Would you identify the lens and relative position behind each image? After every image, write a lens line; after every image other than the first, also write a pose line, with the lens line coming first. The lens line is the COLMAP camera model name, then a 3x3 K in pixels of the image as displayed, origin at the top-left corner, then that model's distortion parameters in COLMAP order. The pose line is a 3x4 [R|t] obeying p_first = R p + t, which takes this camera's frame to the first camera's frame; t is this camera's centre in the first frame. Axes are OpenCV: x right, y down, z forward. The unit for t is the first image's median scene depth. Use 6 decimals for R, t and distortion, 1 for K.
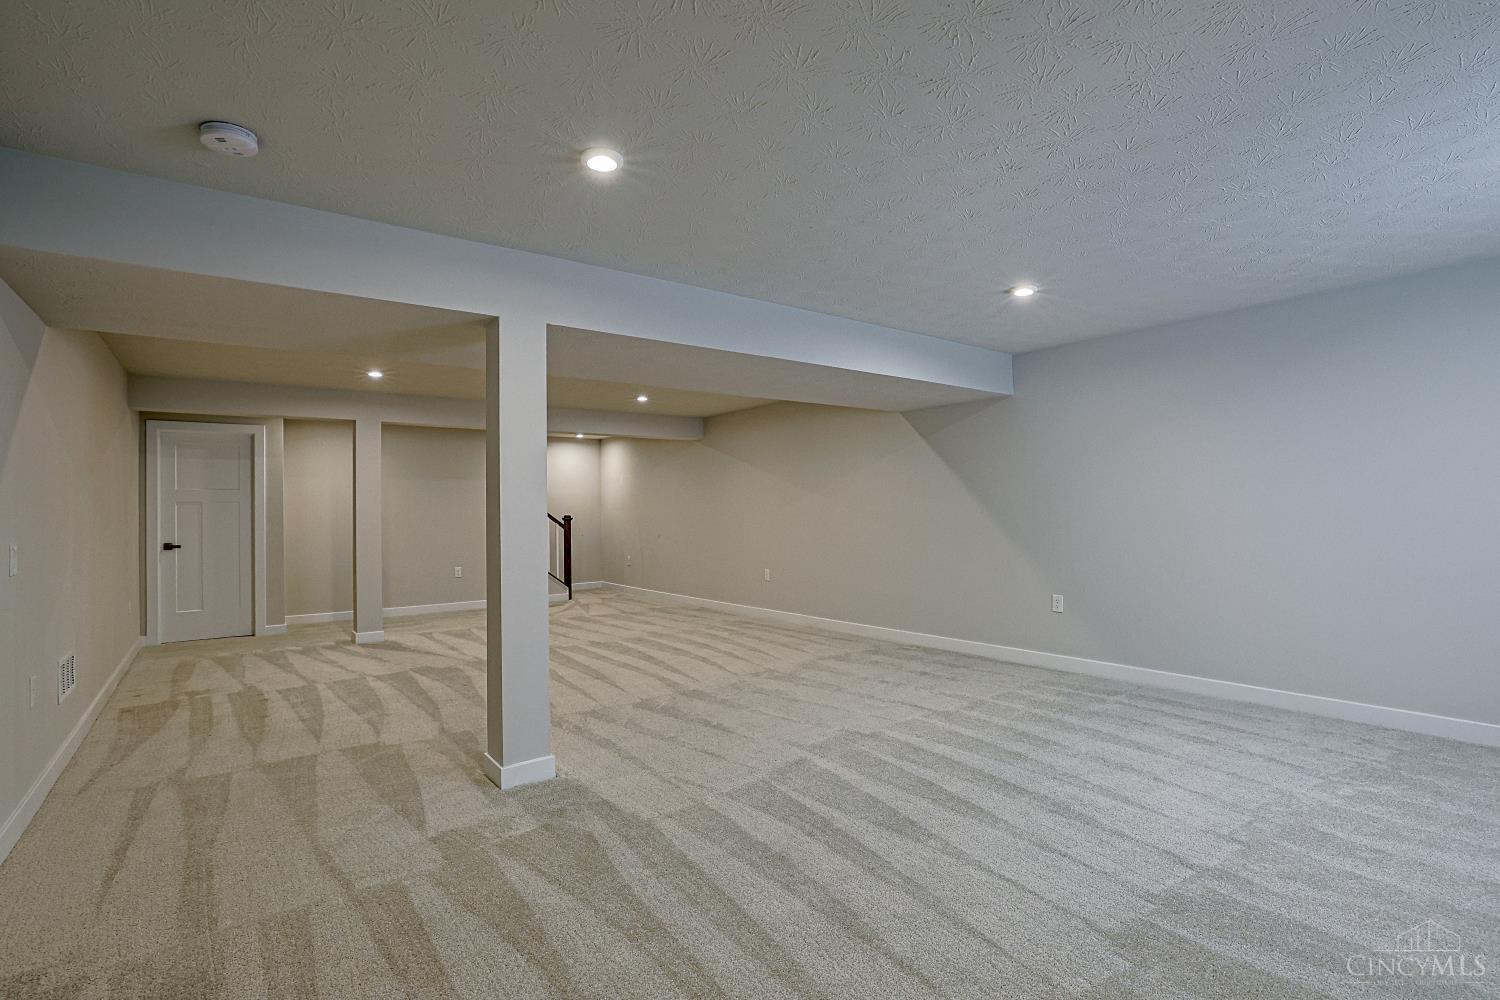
lens RADIAL K [[705.4, 0, 745.6], [0, 705.4, 501.4], [0, 0, 1]] dist [-0.040980, 0.000454]
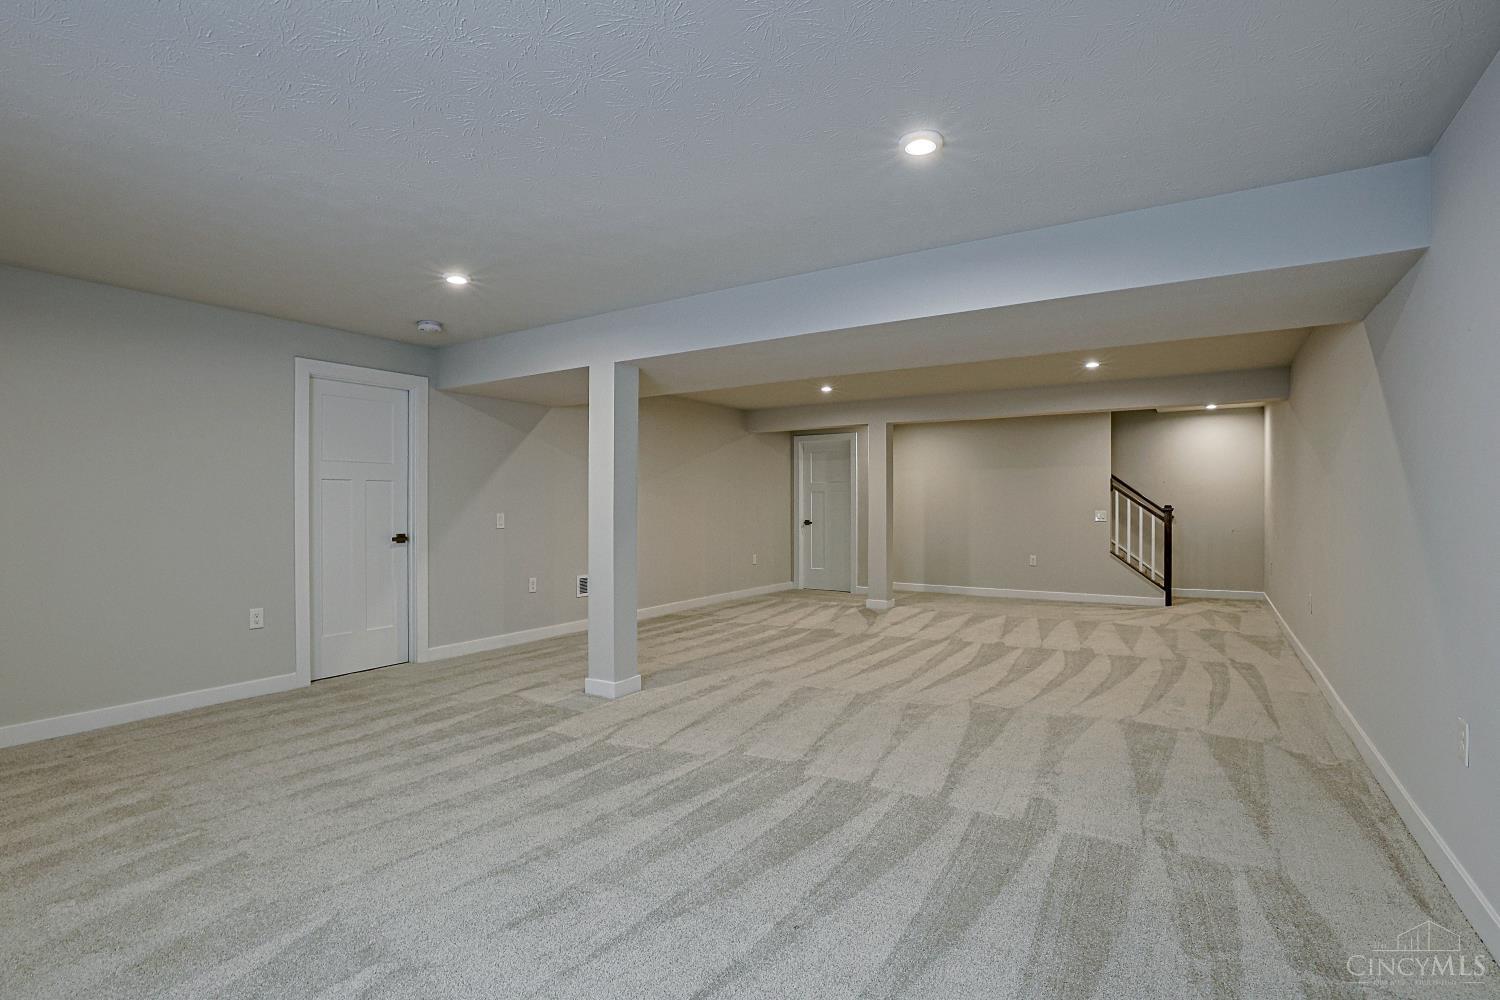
lens RADIAL K [[705.4, 0, 745.6], [0, 705.4, 501.4], [0, 0, 1]] dist [-0.040980, 0.000454]
pose [[0.352474, 0.011640, -0.935749, 0.516027], [0.007723, 0.999852, 0.015346, -0.002171], [0.935790, -0.012636, 0.352332, 0.365368]]
